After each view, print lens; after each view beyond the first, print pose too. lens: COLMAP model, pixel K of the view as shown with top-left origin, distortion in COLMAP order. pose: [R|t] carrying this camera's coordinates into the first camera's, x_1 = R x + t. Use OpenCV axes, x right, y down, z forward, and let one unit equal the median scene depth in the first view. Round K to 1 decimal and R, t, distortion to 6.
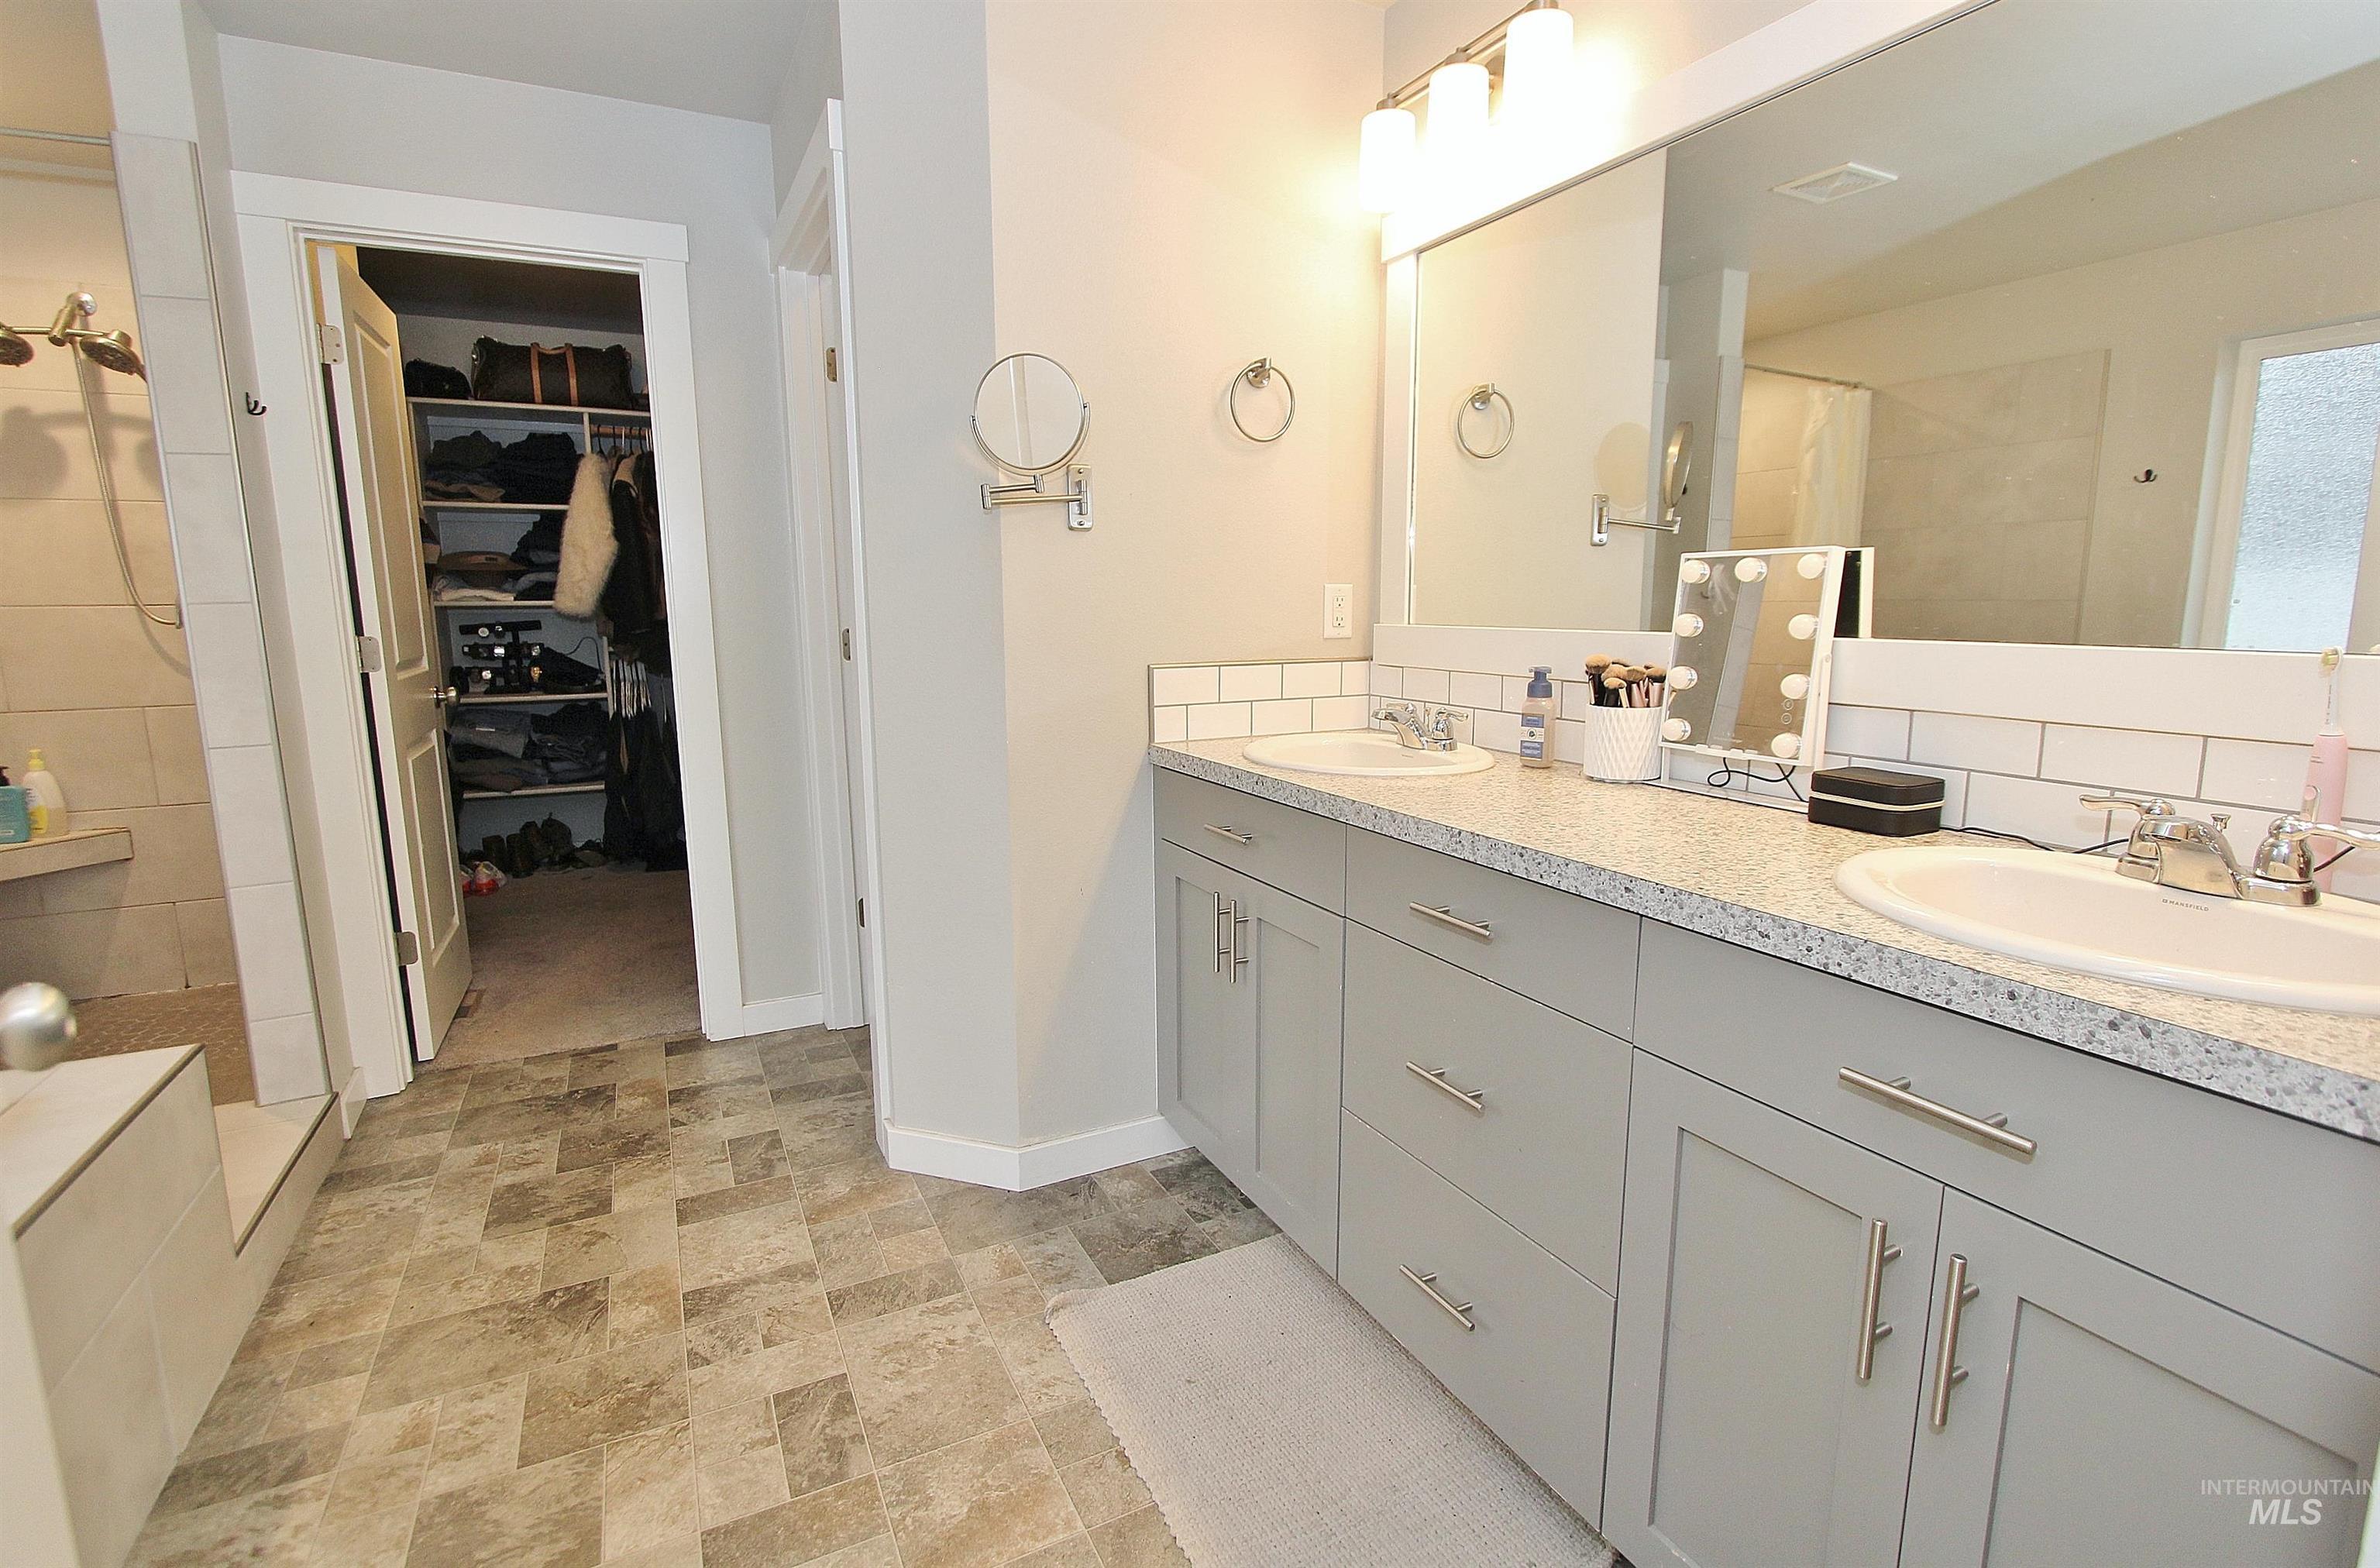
lens RADIAL K [[1103.8, 0, 1181.6], [0, 1103.8, 783.7], [0, 0, 1]] dist [-0.004280, 0.000329]
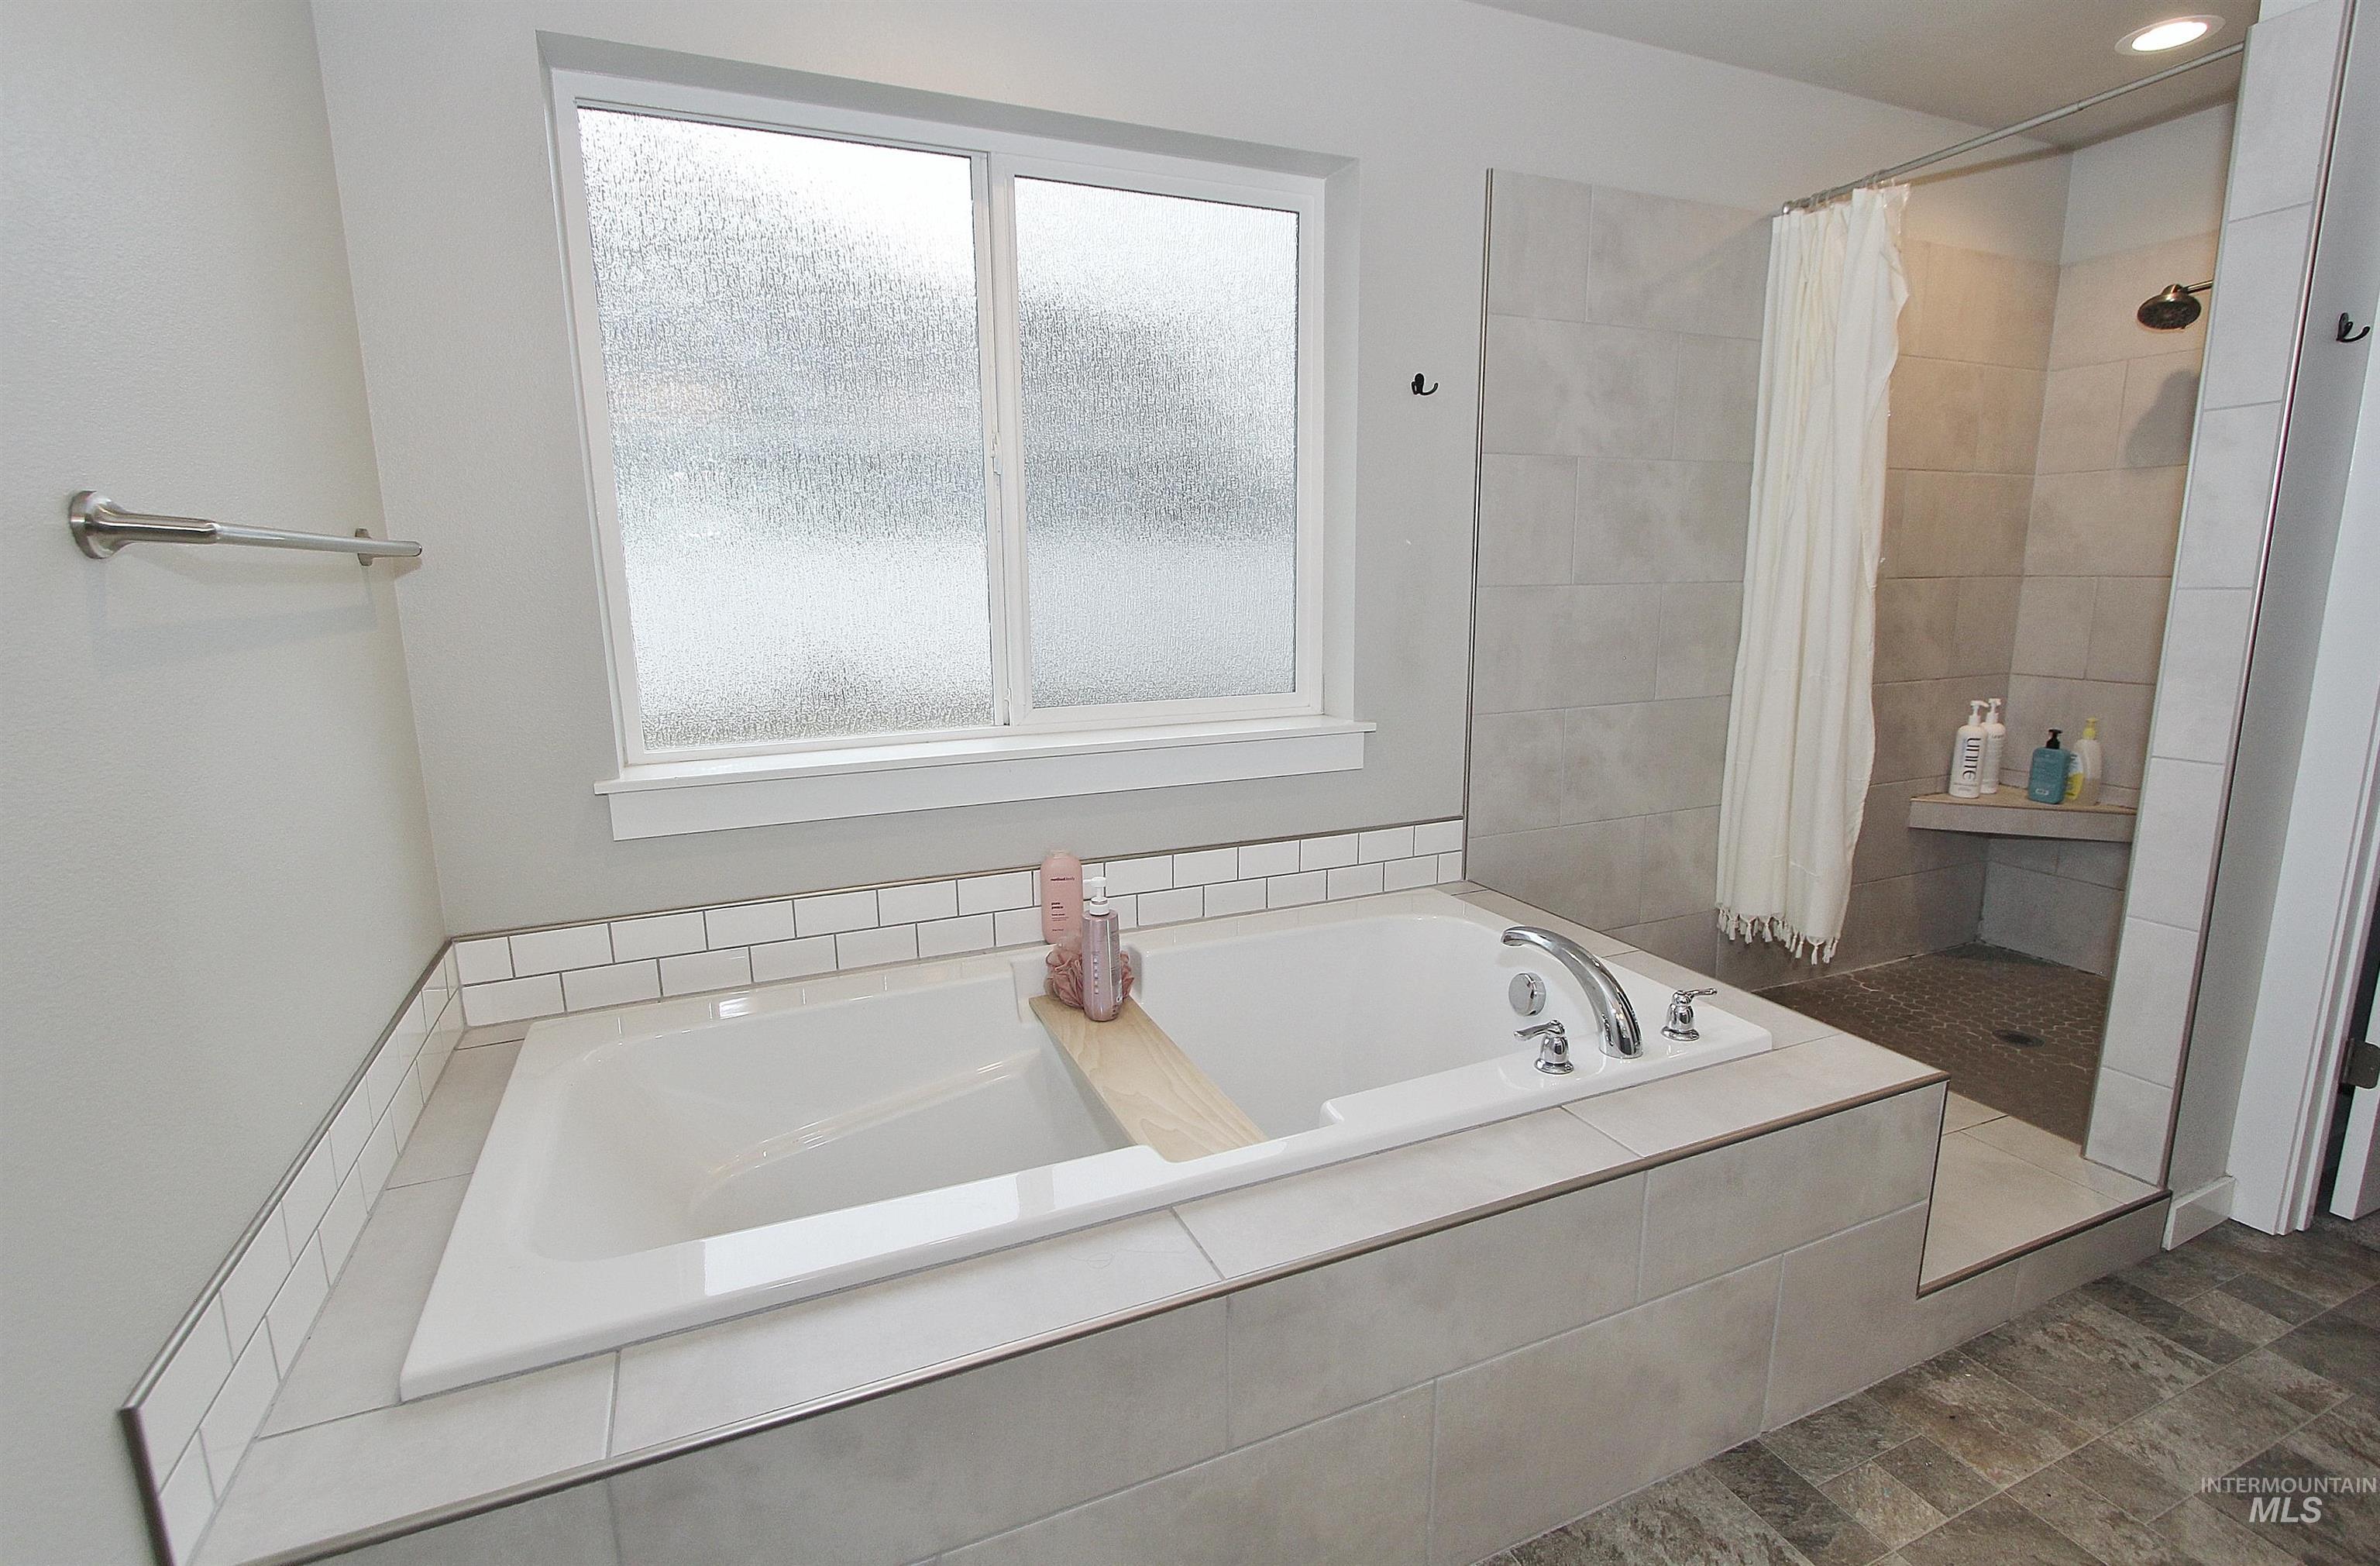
lens RADIAL K [[1103.9, 0, 1190.5], [0, 1103.9, 780.3], [0, 0, 1]] dist [-0.004280, 0.000329]
pose [[-0.045289, 0.195673, -0.979623, 0.003091], [-0.148400, 0.968431, 0.200298, -0.076888], [0.987890, 0.154447, -0.014821, 0.275923]]
